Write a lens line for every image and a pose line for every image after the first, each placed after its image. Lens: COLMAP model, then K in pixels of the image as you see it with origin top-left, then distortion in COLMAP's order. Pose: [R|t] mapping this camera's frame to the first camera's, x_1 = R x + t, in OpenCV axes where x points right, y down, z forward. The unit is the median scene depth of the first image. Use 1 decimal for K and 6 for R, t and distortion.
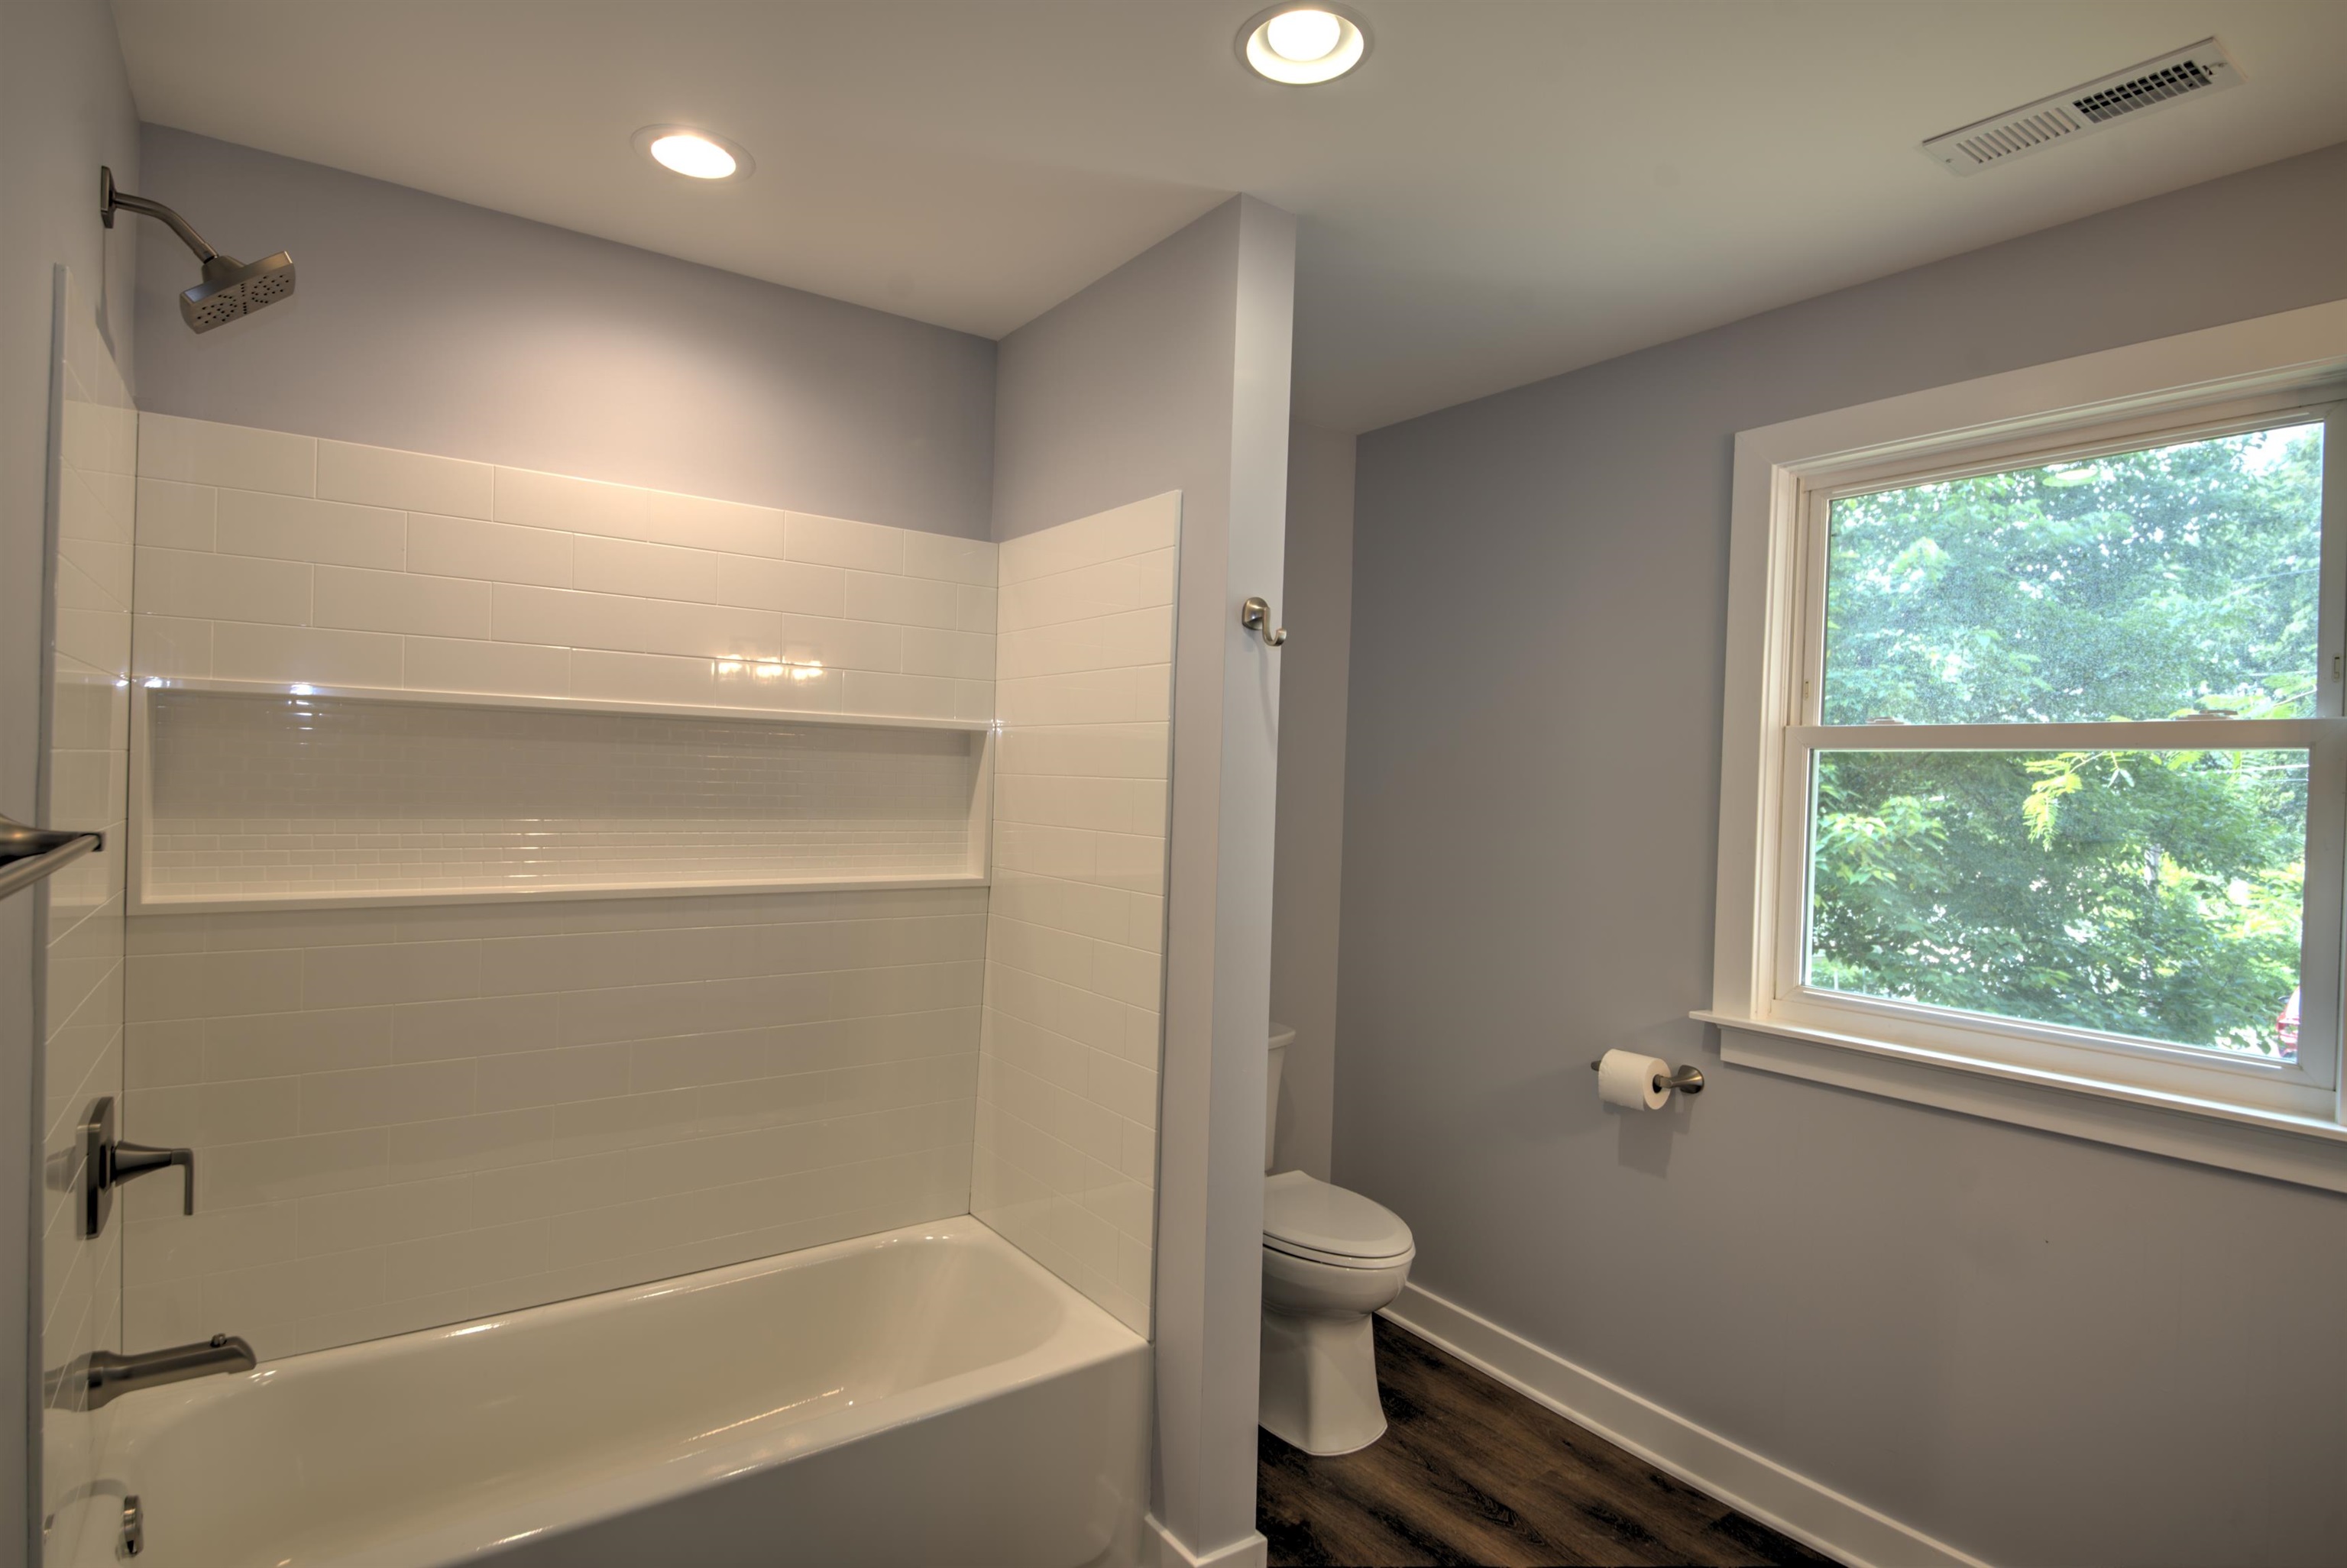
lens RADIAL K [[1194.6, 0, 1170.3], [0, 1194.6, 781.5], [0, 0, 1]] dist [0.042194, -0.035682]
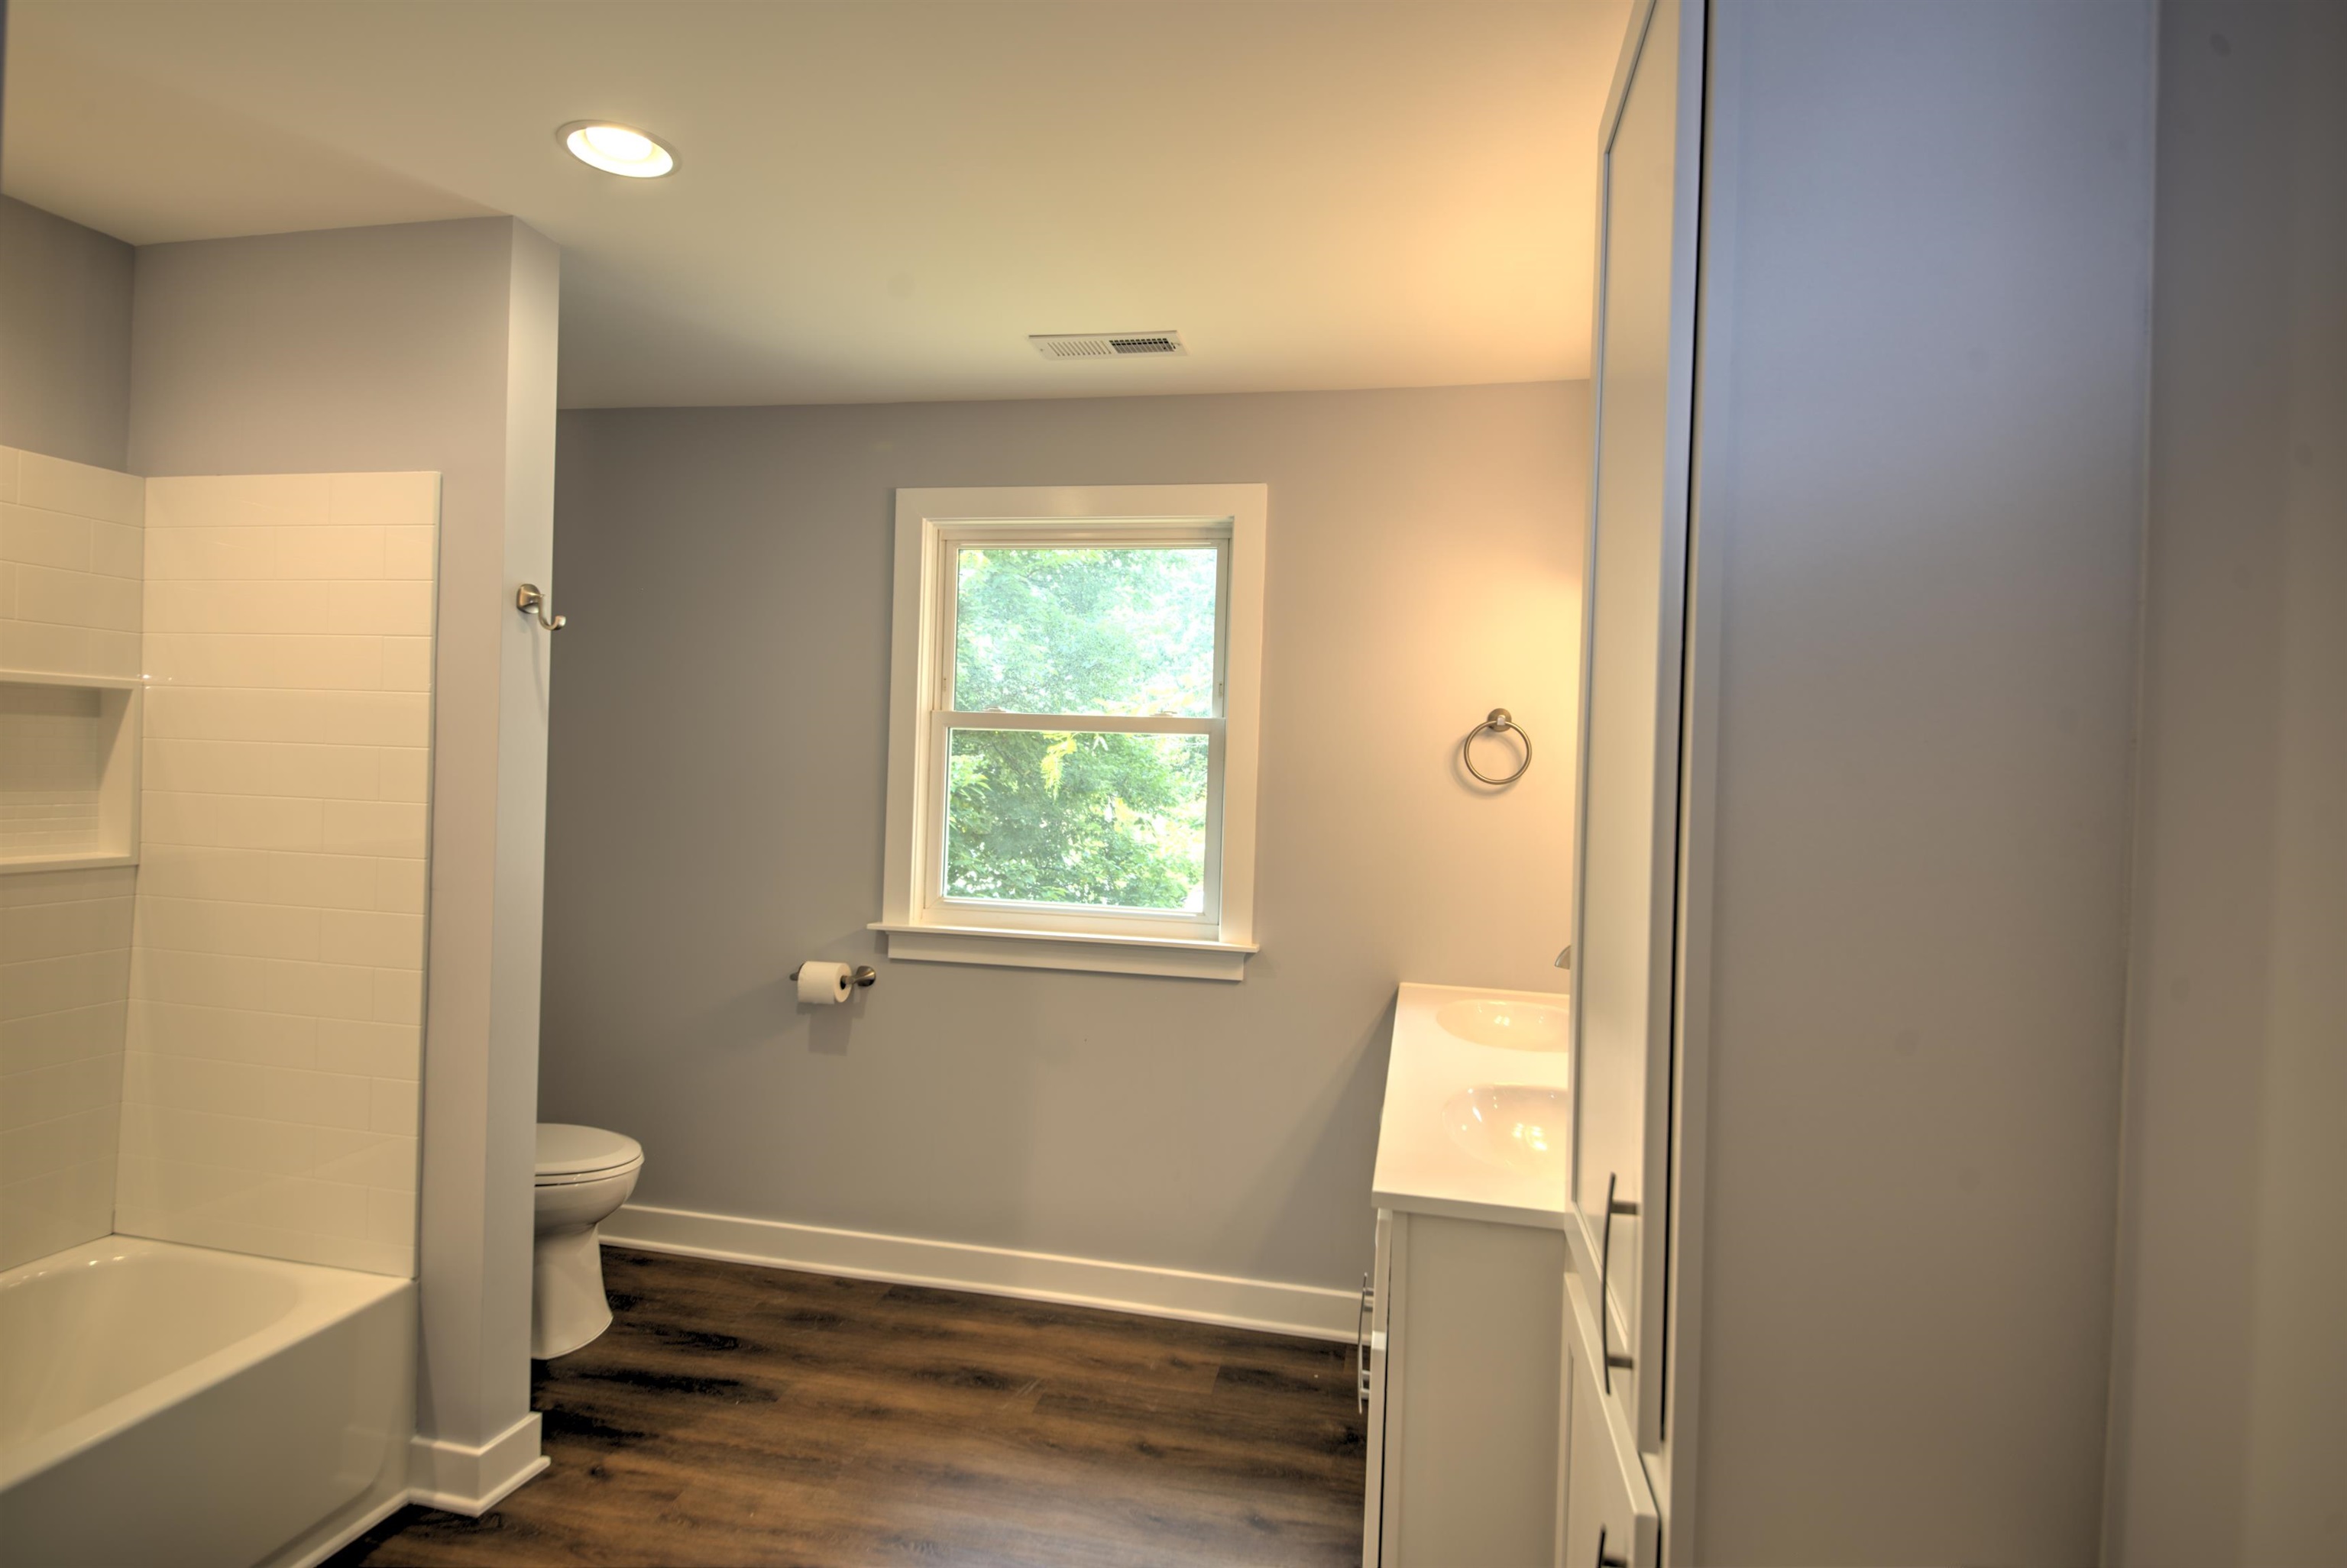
lens RADIAL K [[1194.6, 0, 1170.3], [0, 1194.6, 781.5], [0, 0, 1]] dist [0.042194, -0.035682]
pose [[0.741937, -0.015164, 0.670298, -0.184279], [-0.007842, 0.999480, 0.031291, -0.008568], [-0.670423, -0.028473, 0.741432, -0.178500]]
